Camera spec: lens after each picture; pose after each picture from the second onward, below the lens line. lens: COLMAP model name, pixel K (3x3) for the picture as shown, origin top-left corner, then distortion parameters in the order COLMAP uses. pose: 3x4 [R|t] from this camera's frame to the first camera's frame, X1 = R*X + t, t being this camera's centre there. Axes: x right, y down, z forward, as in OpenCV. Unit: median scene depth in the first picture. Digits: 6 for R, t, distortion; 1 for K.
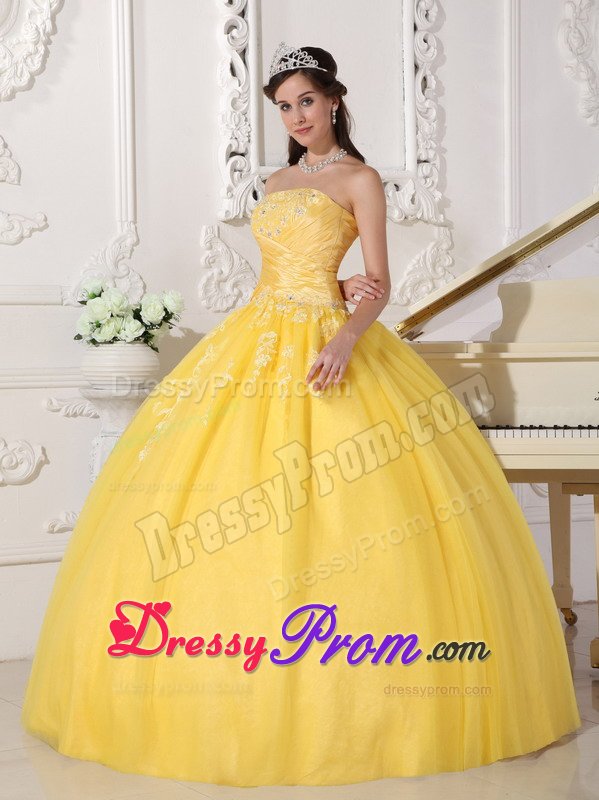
lens RADIAL K [[2033.6, 0, 289.5], [0, 2033.6, 377.6], [0, 0, 1]] dist [0.089492, 0.000000]
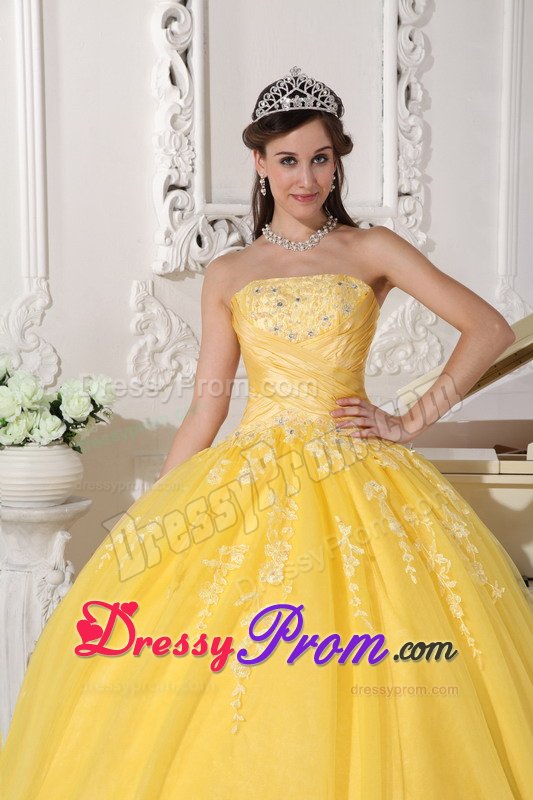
lens RADIAL K [[1895.1, 0, 272.2], [0, 1895.1, 405.7], [0, 0, 1]] dist [0.314909, 0.000000]
pose [[0.994661, 0.004777, 0.103083, -0.064193], [-0.012441, 0.997193, 0.073832, -0.081093], [-0.102441, -0.074720, 0.991929, 0.272029]]
